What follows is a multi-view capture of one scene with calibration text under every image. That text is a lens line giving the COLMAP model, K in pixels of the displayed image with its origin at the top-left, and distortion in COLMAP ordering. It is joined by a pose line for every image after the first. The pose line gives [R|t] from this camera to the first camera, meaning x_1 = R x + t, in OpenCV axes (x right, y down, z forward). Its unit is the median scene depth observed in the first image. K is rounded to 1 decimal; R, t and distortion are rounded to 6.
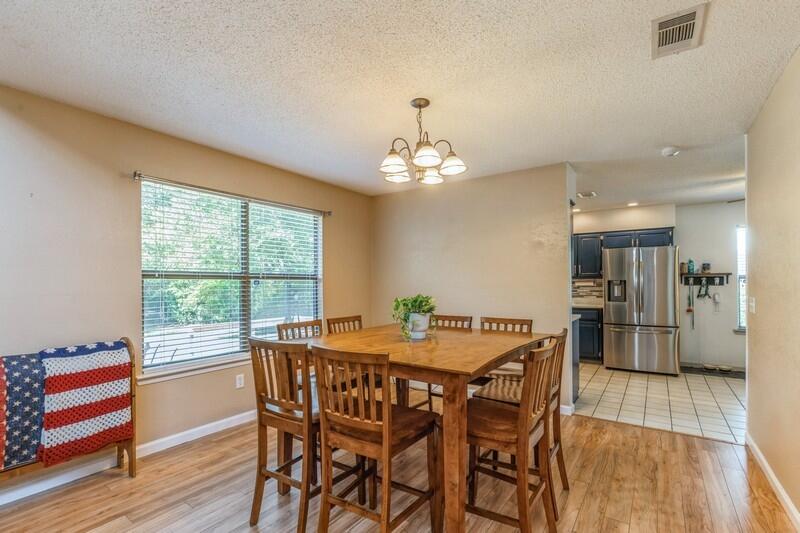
lens RADIAL K [[384.9, 0, 401.7], [0, 384.9, 285.3], [0, 0, 1]] dist [0.001587, 0.000325]
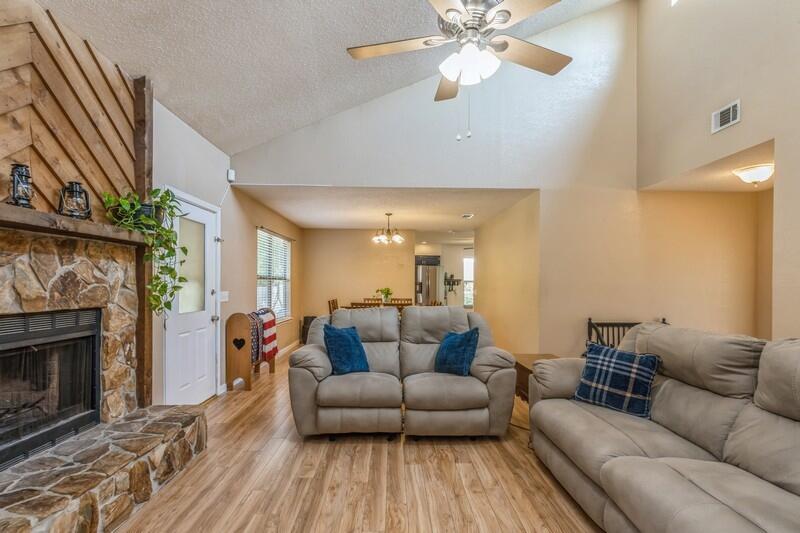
lens RADIAL K [[384.9, 0, 401.7], [0, 384.9, 285.3], [0, 0, 1]] dist [0.001587, 0.000325]
pose [[0.816604, 0.007120, 0.577155, -0.774657], [-0.007649, 0.999970, -0.001512, 0.006959], [-0.577148, -0.003180, 0.816633, -0.648596]]
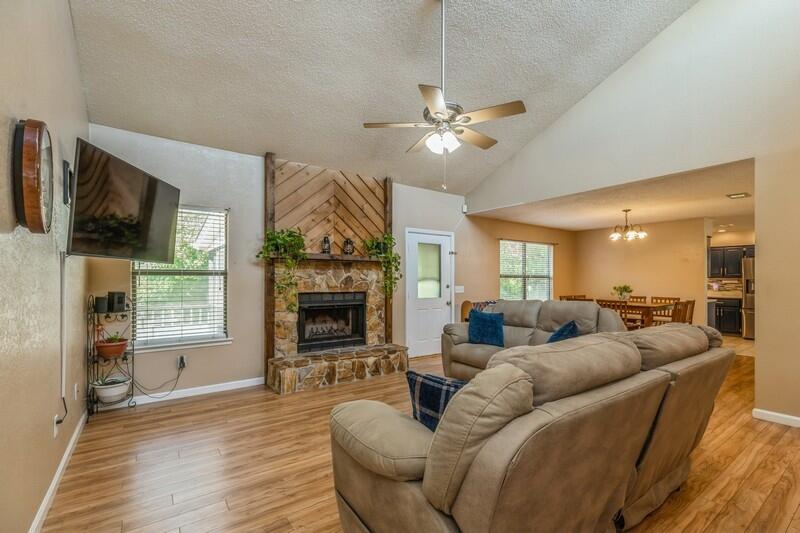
lens RADIAL K [[356.6, 0, 402.6], [0, 356.6, 280.9], [0, 0, 1]] dist [0.000688, -0.000002]
pose [[0.936343, 0.008088, -0.350995, -0.284278], [-0.008675, 0.999962, -0.000101, 0.006054], [0.350981, 0.003139, 0.936377, -0.971027]]
